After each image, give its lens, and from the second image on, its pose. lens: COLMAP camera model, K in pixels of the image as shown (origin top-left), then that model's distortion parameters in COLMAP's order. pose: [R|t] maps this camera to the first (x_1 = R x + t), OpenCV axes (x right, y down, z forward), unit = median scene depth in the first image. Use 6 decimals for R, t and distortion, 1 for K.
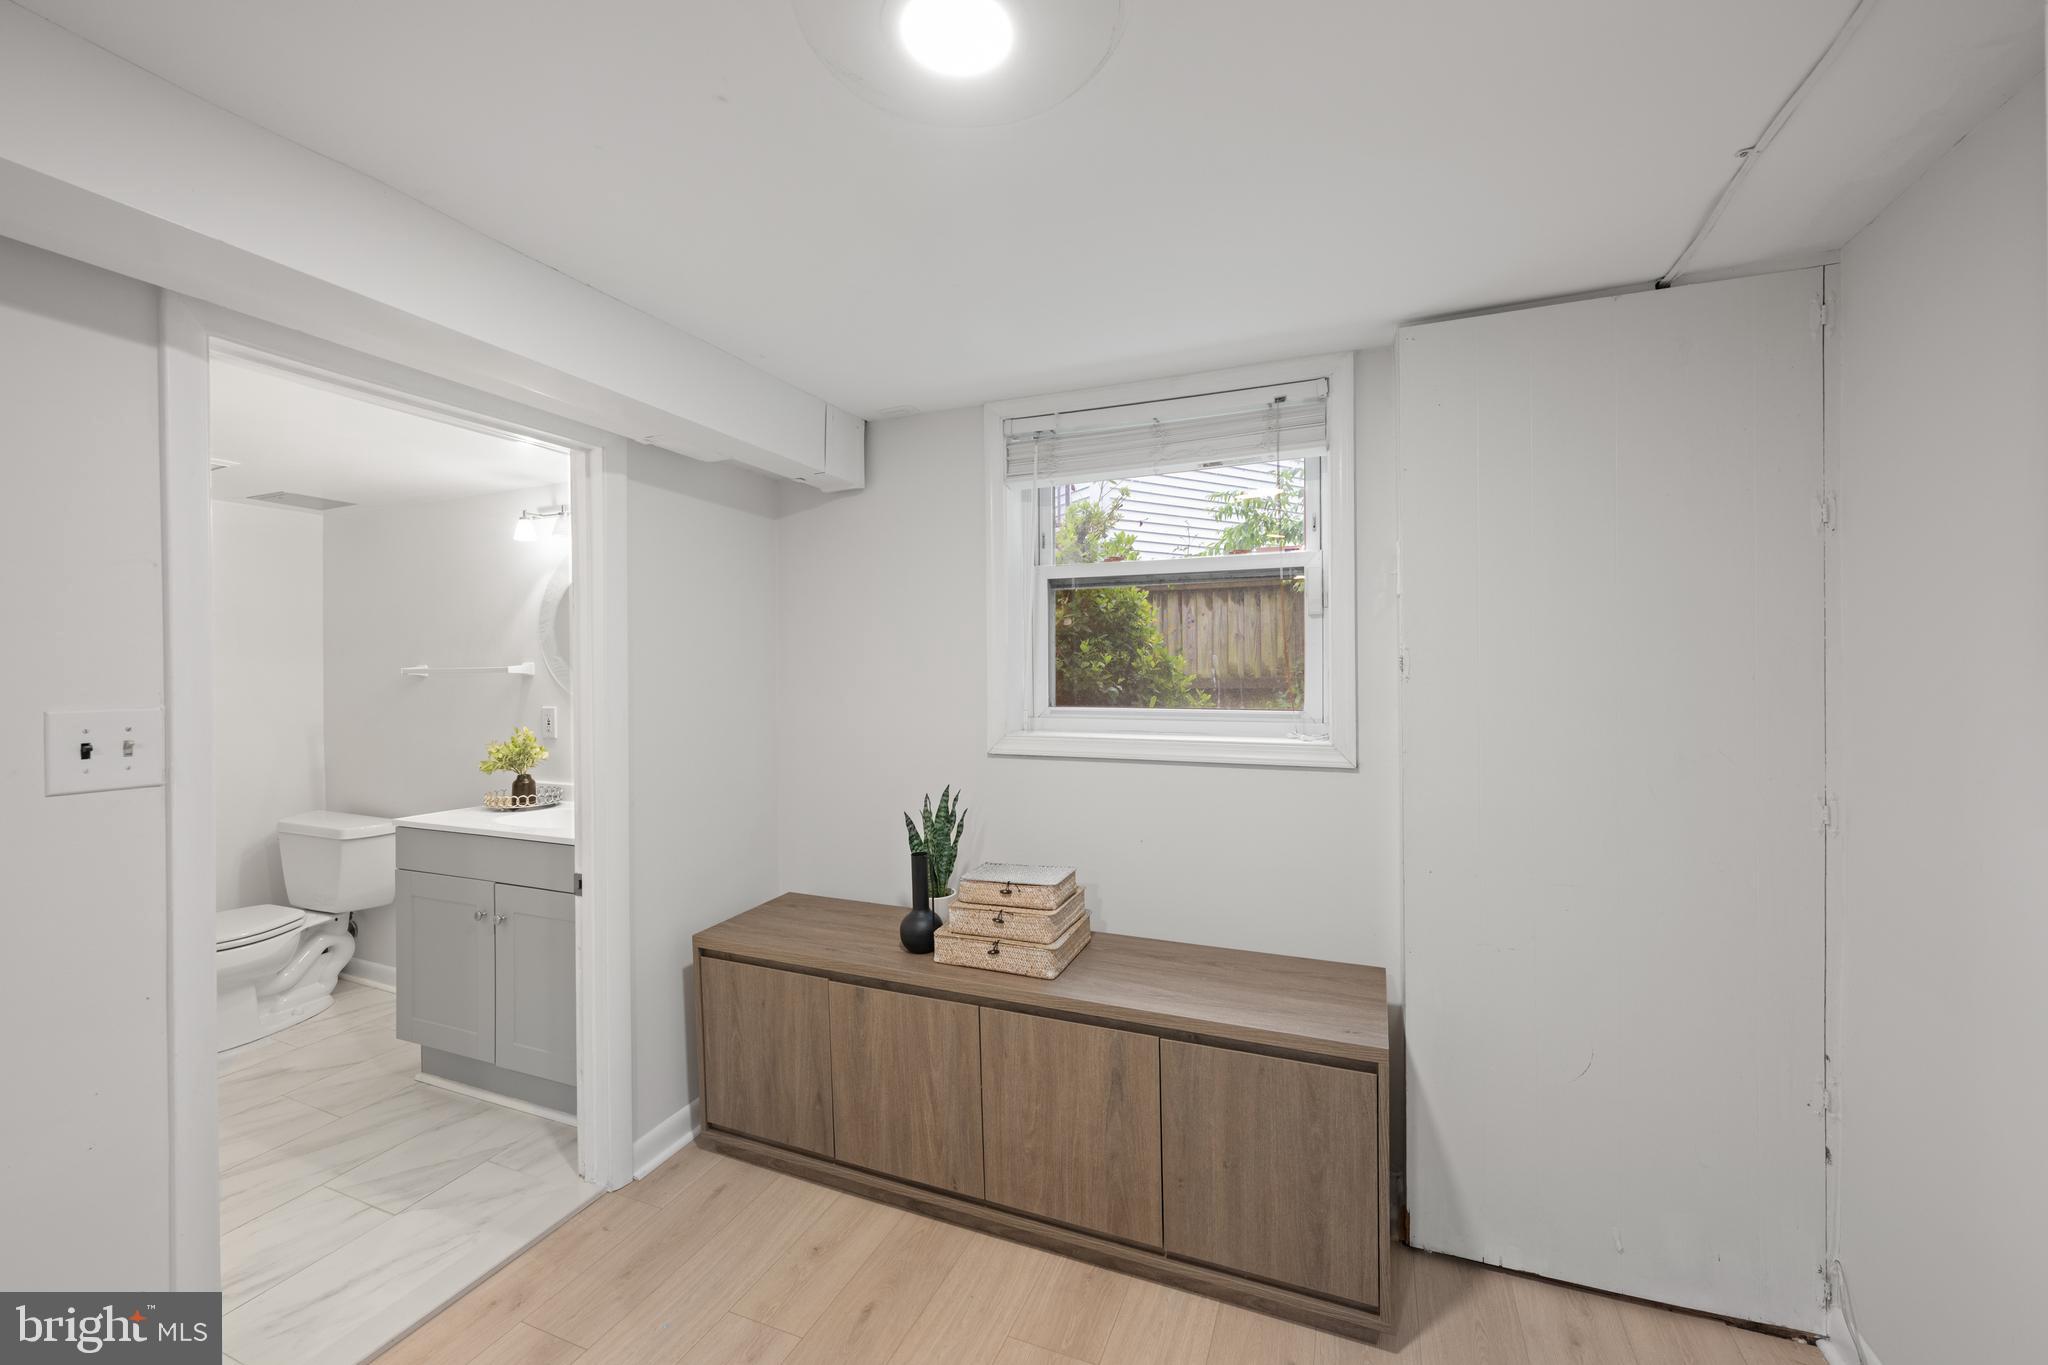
lens RADIAL K [[815.4, 0, 1022.4], [0, 815.4, 669.6], [0, 0, 1]] dist [-0.000919, 0.000308]
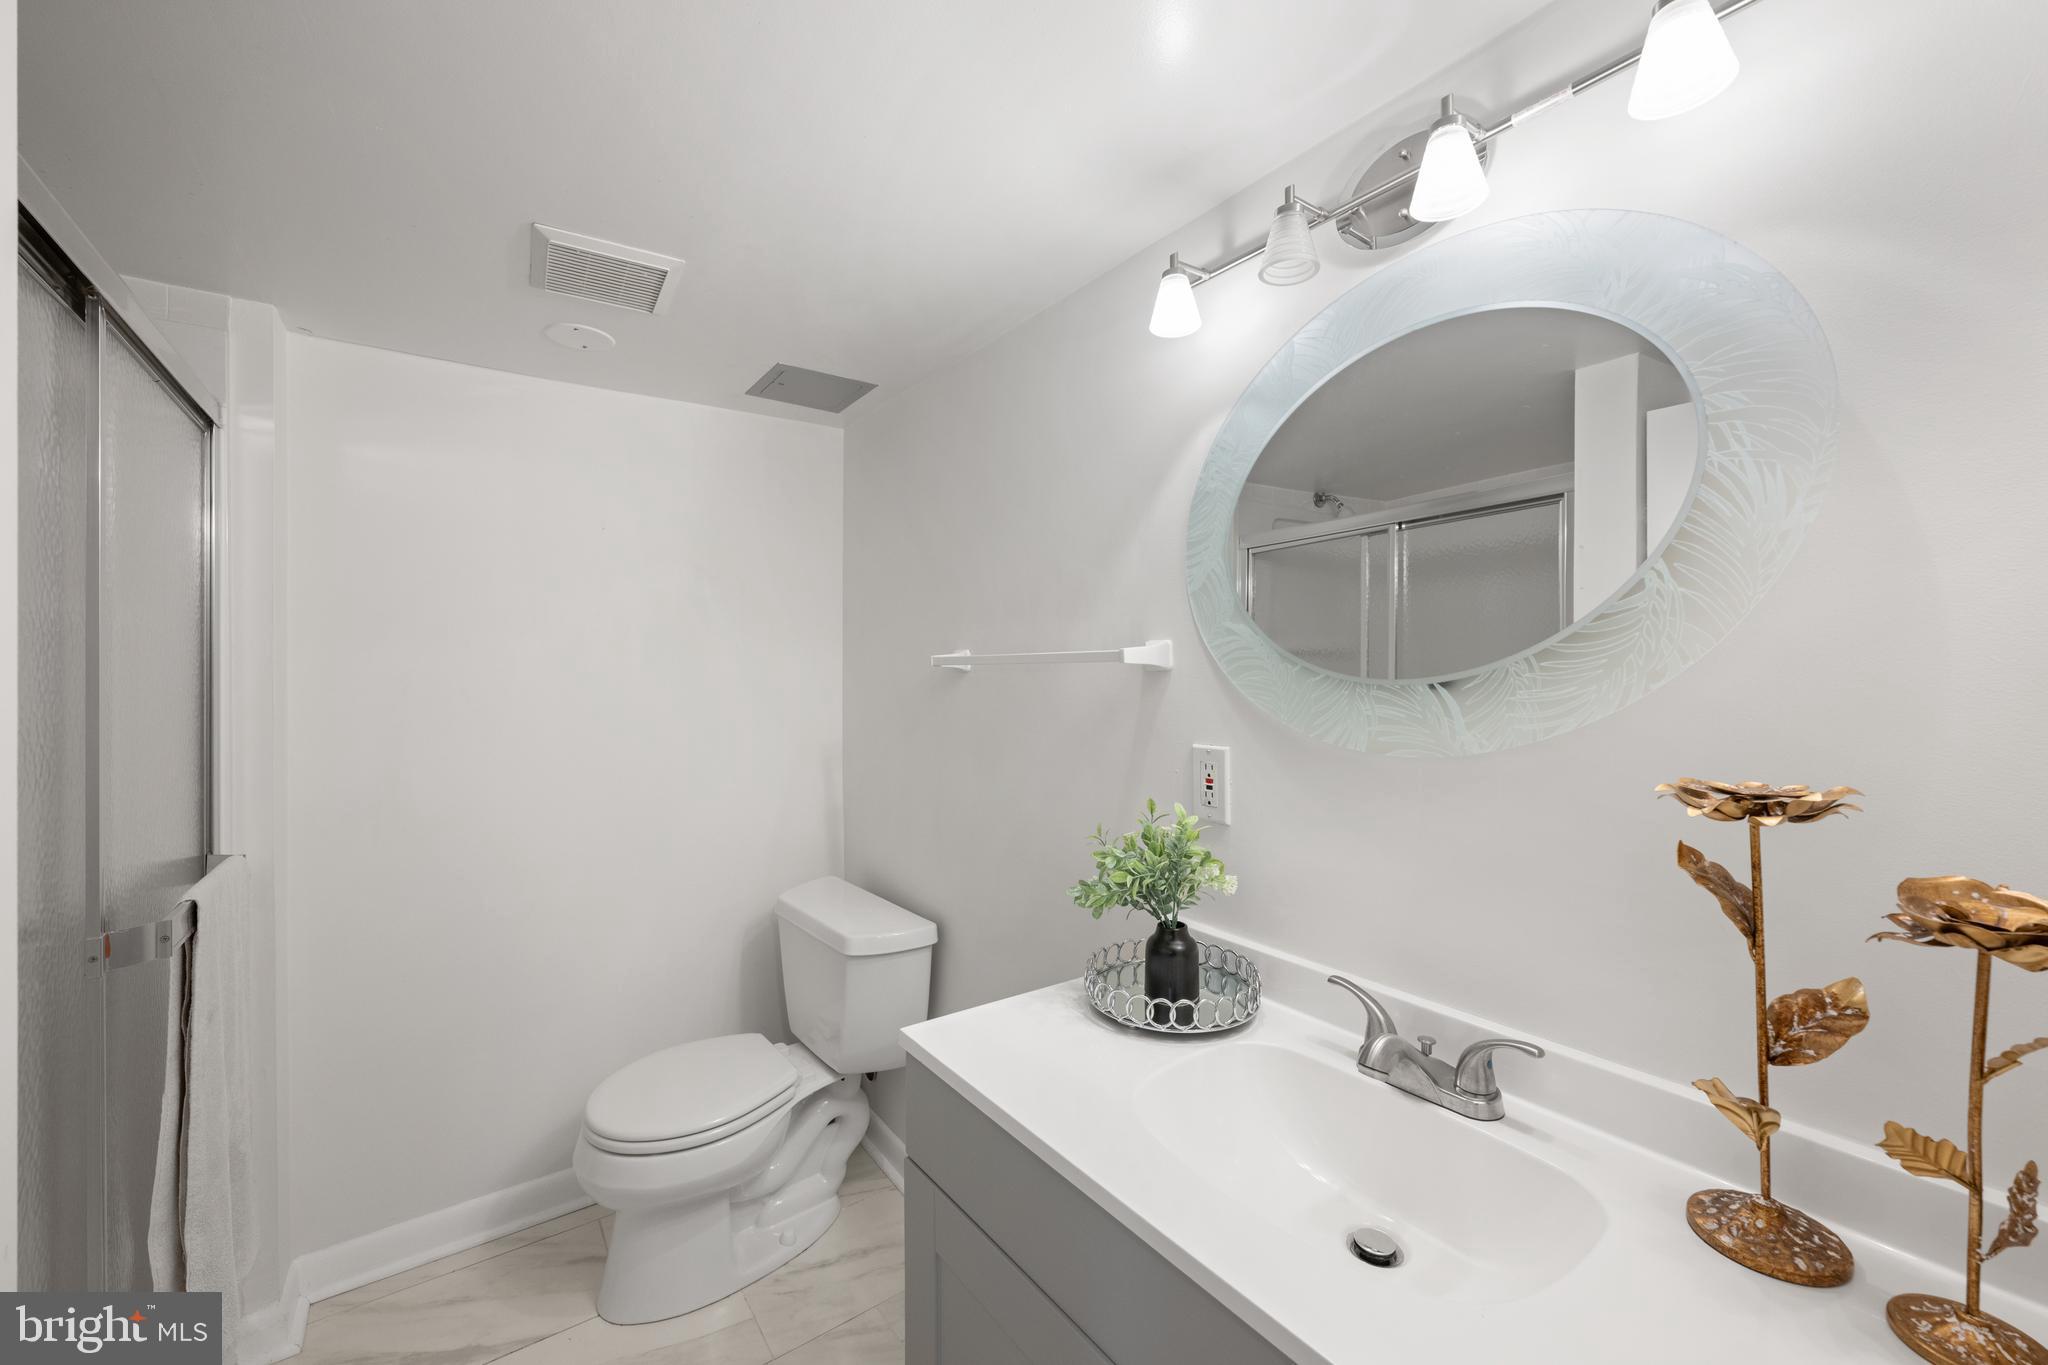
lens RADIAL K [[815.4, 0, 1025.8], [0, 815.4, 681.0], [0, 0, 1]] dist [-0.000919, 0.000308]
pose [[0.846717, 0.011839, -0.531912, -0.431860], [-0.008911, 0.999928, 0.008071, 0.010349], [0.531969, -0.002093, 0.846761, 0.589228]]
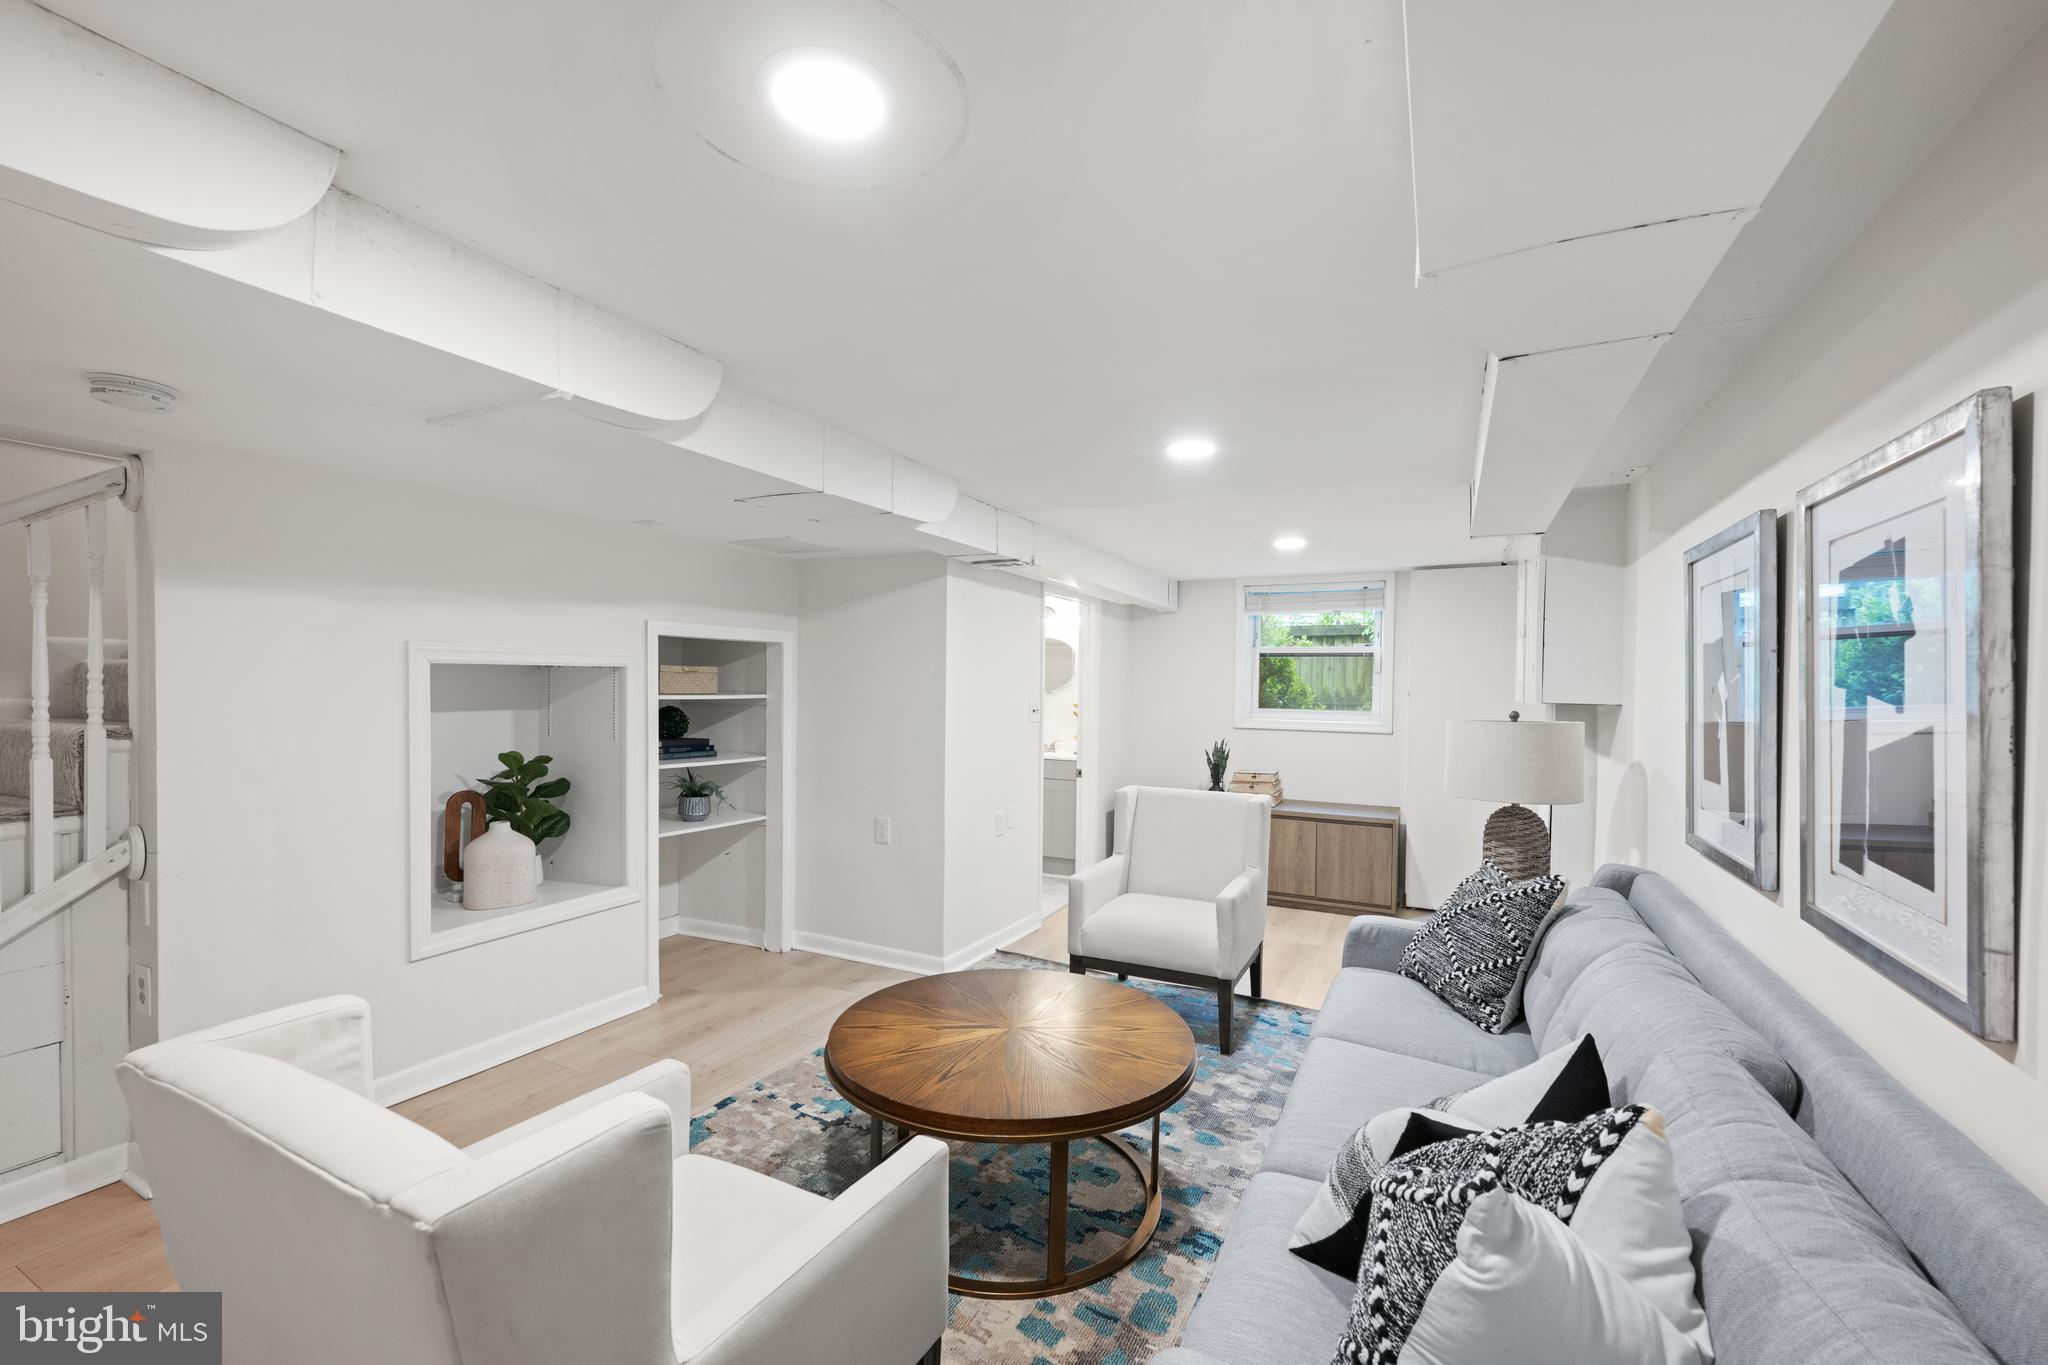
lens RADIAL K [[815.4, 0, 1023.2], [0, 815.4, 693.2], [0, 0, 1]] dist [-0.000919, 0.000308]
pose [[0.996859, 0.020627, -0.076468, -0.548746], [-0.019331, 0.999657, 0.017652, -0.030780], [0.076806, -0.016118, 0.996916, -1.631589]]
